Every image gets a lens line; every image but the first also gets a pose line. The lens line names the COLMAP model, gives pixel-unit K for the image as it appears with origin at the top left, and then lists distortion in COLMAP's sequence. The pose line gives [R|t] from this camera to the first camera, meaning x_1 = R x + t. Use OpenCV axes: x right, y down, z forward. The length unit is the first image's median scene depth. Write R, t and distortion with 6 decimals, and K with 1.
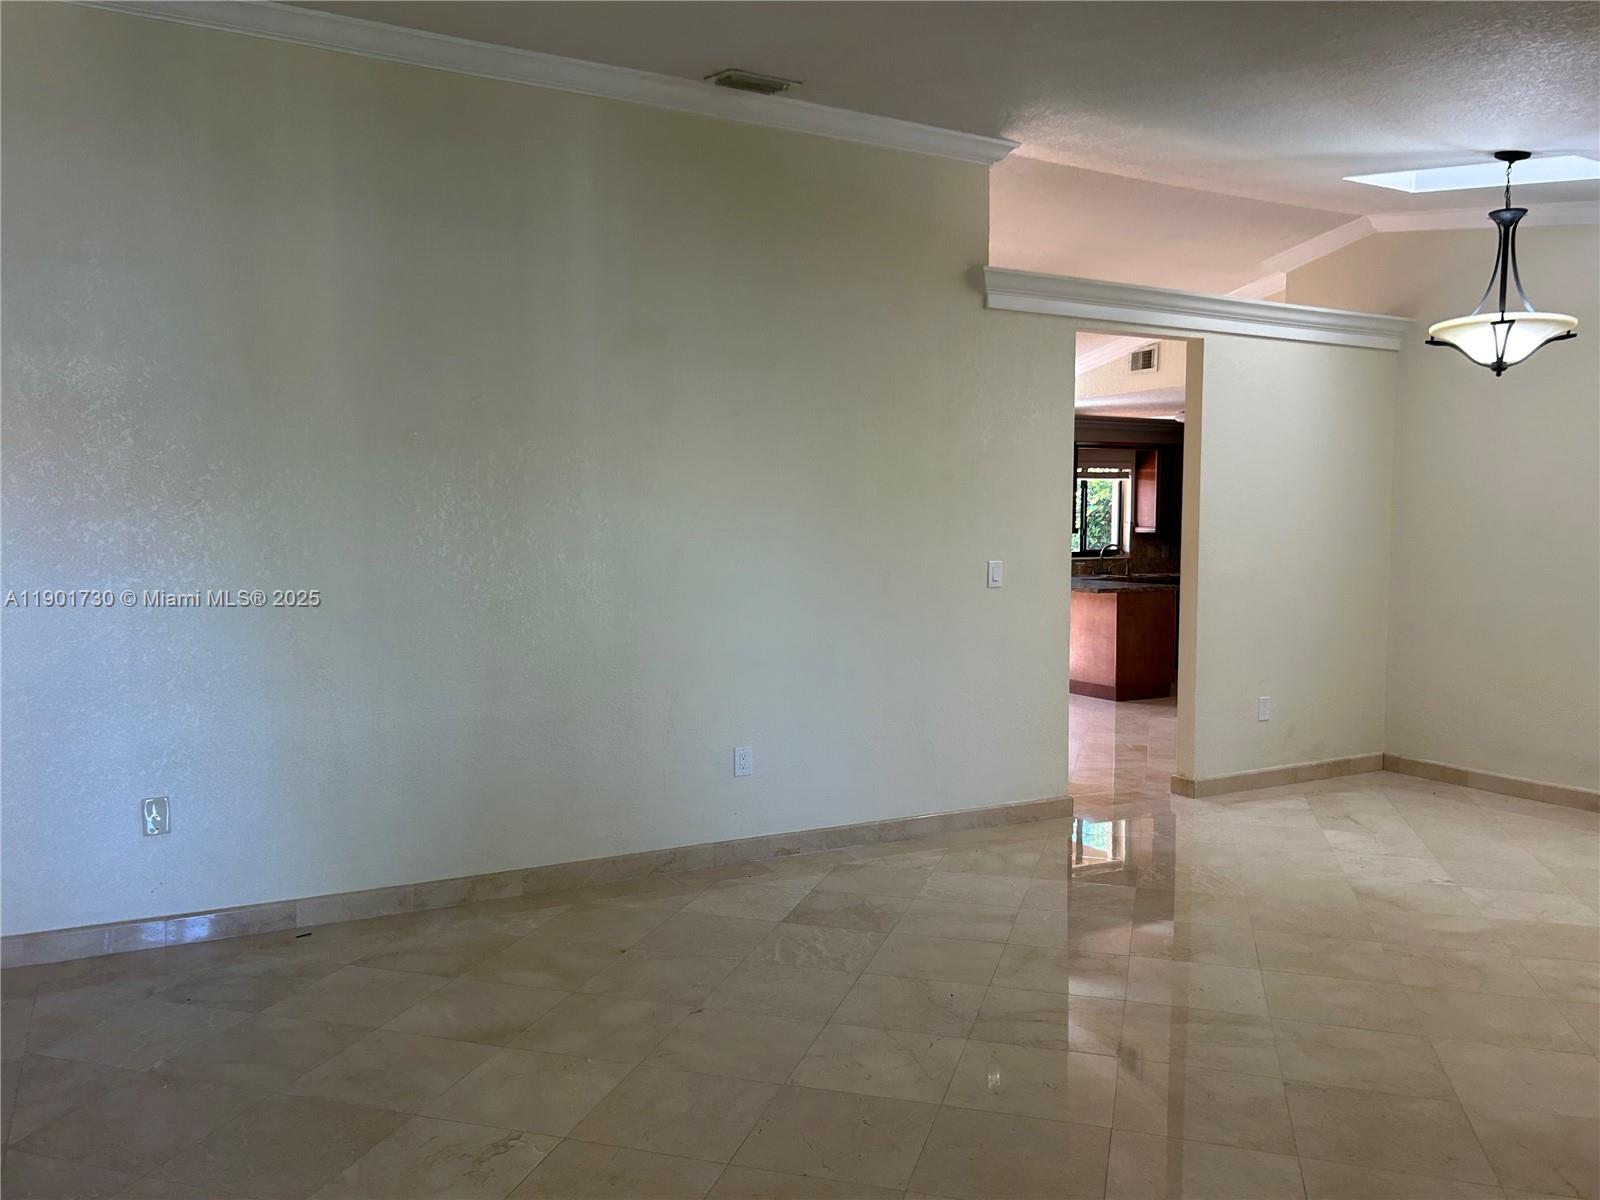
lens RADIAL K [[1202.7, 0, 796.3], [0, 1202.7, 599.4], [0, 0, 1]] dist [0.050699, -0.052644]
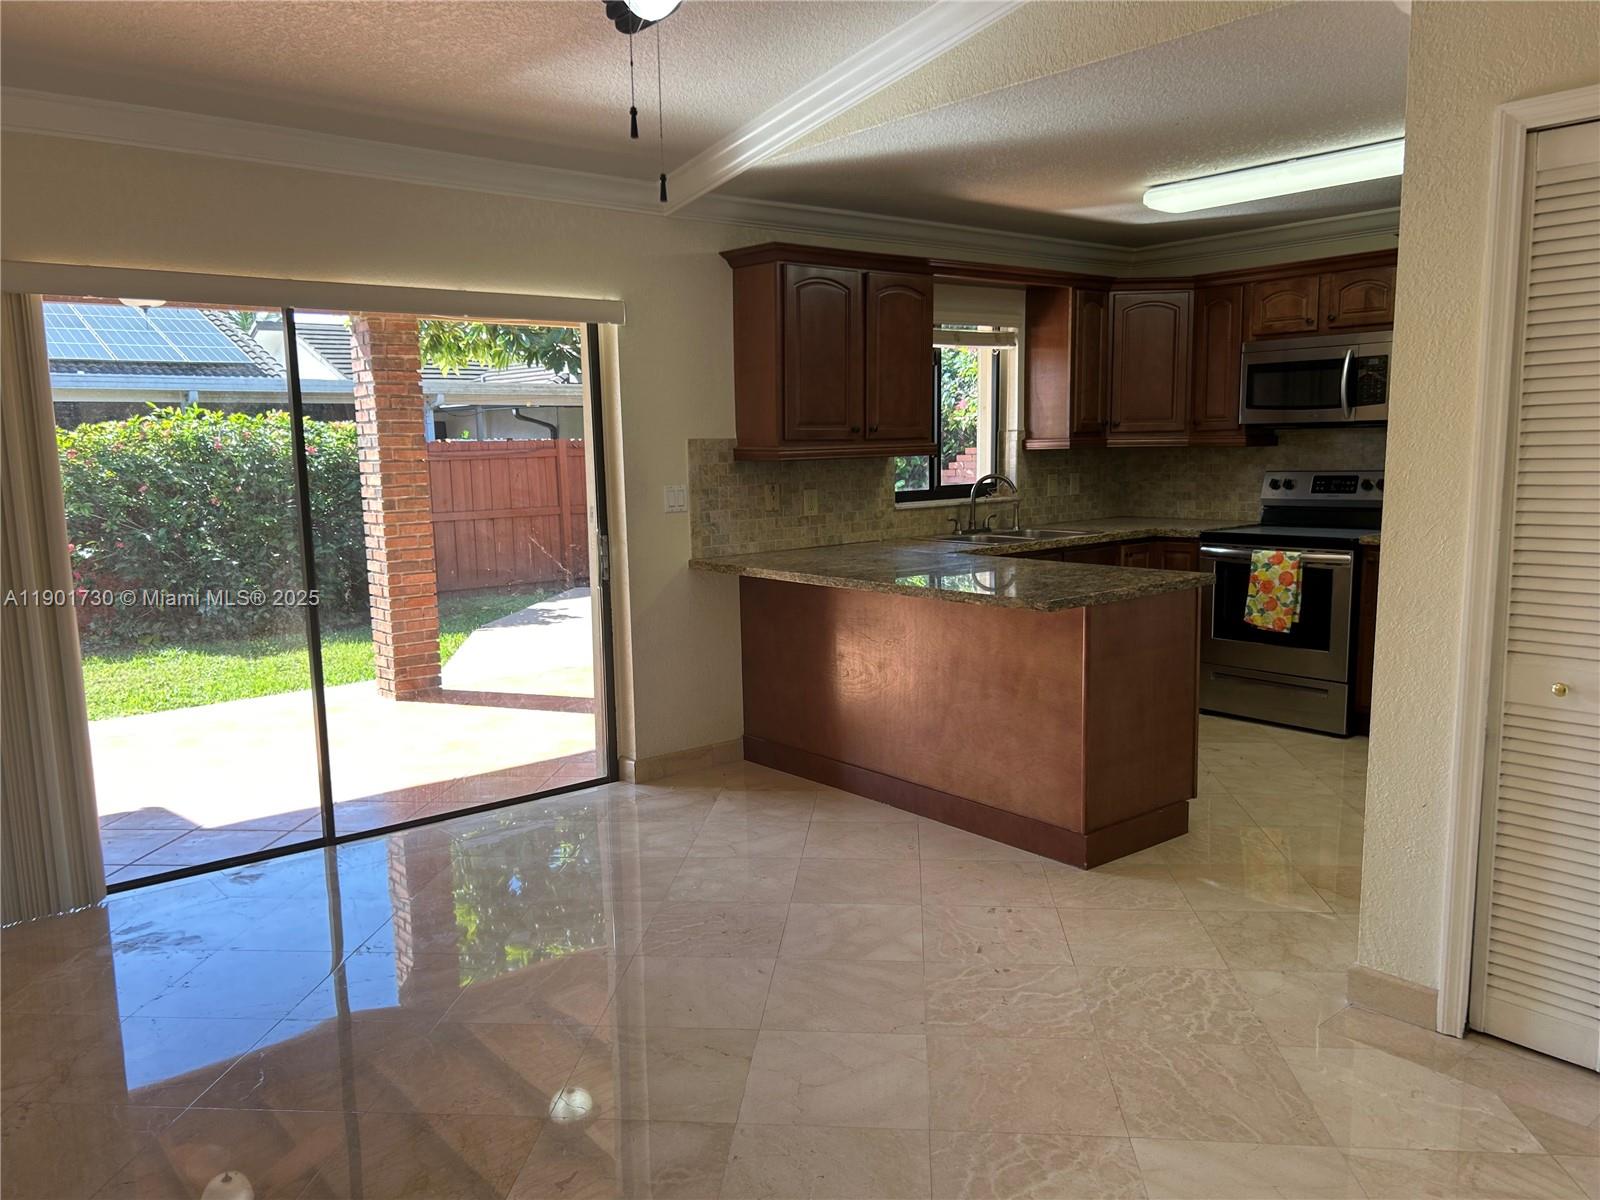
lens RADIAL K [[1202.7, 0, 785.9], [0, 1202.7, 616.3], [0, 0, 1]] dist [0.050699, -0.052644]
pose [[0.981172, -0.049141, 0.186779, 0.134283], [0.033875, 0.995884, 0.084067, -0.054995], [-0.190142, -0.076157, 0.978798, 0.893861]]
